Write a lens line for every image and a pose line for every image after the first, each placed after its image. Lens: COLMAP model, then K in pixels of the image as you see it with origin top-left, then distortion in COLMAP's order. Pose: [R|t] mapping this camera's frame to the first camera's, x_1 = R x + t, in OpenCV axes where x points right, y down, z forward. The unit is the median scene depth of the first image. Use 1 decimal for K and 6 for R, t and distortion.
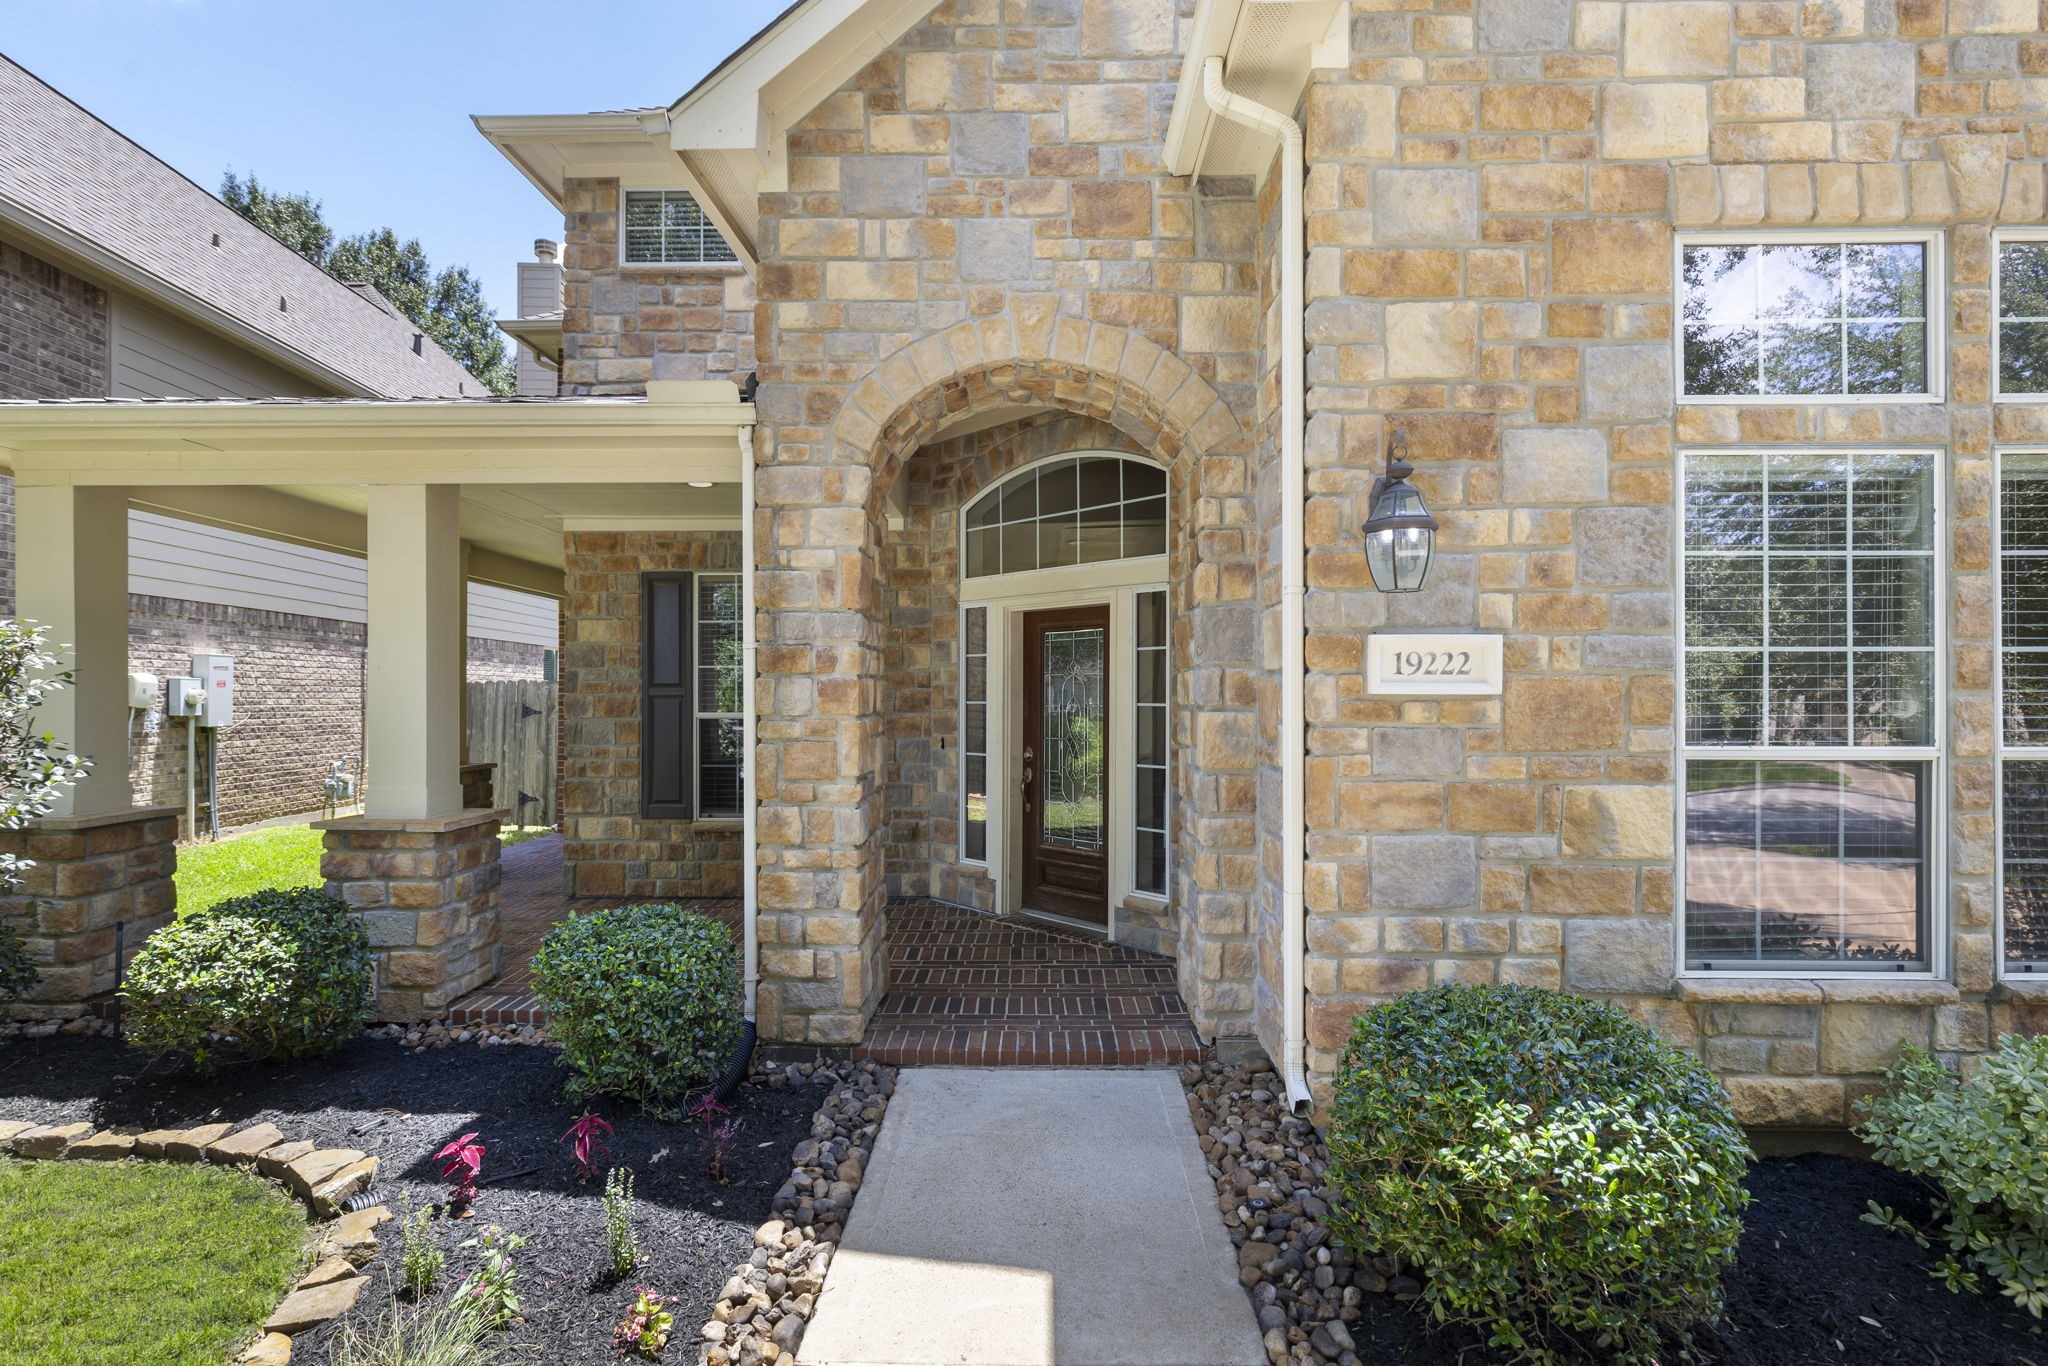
lens RADIAL K [[1048.5, 0, 1029.1], [0, 1048.5, 697.9], [0, 0, 1]] dist [-0.001636, -0.000008]
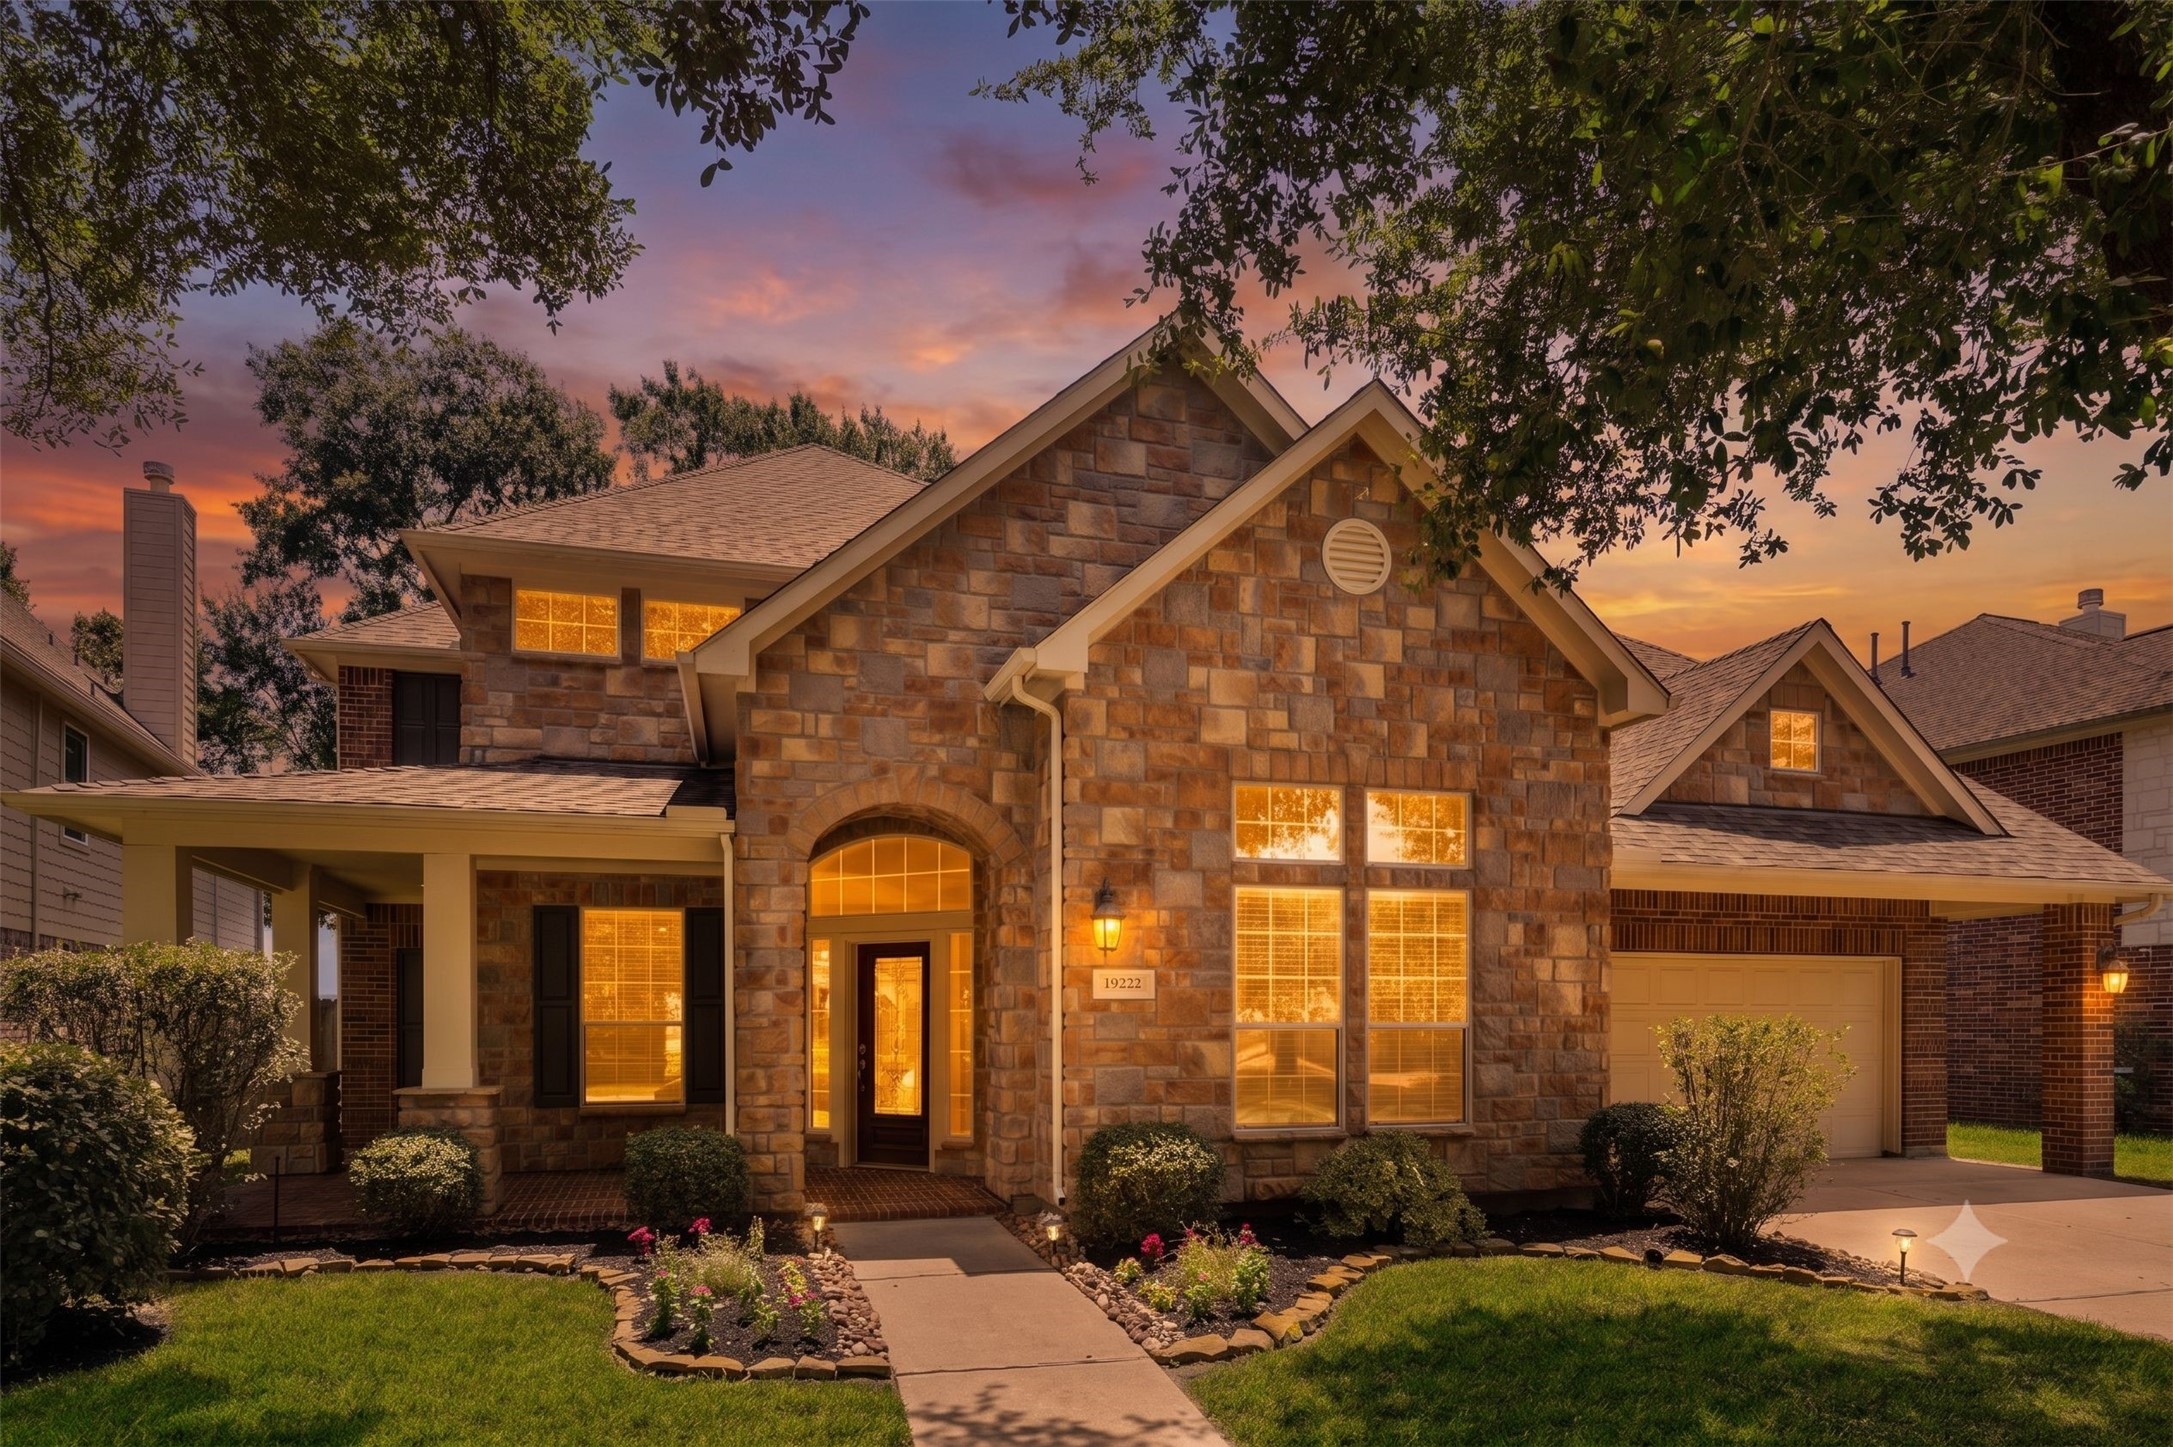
lens RADIAL K [[4155.5, 0, 1085.4], [0, 4155.5, 724.7], [0, 0, 1]] dist [0.081355, 0.000000]
pose [[0.961429, 0.024112, 0.273994, -1.643737], [0.002184, 0.995450, -0.095265, 0.202757], [-0.275045, 0.092189, 0.957001, -5.808350]]
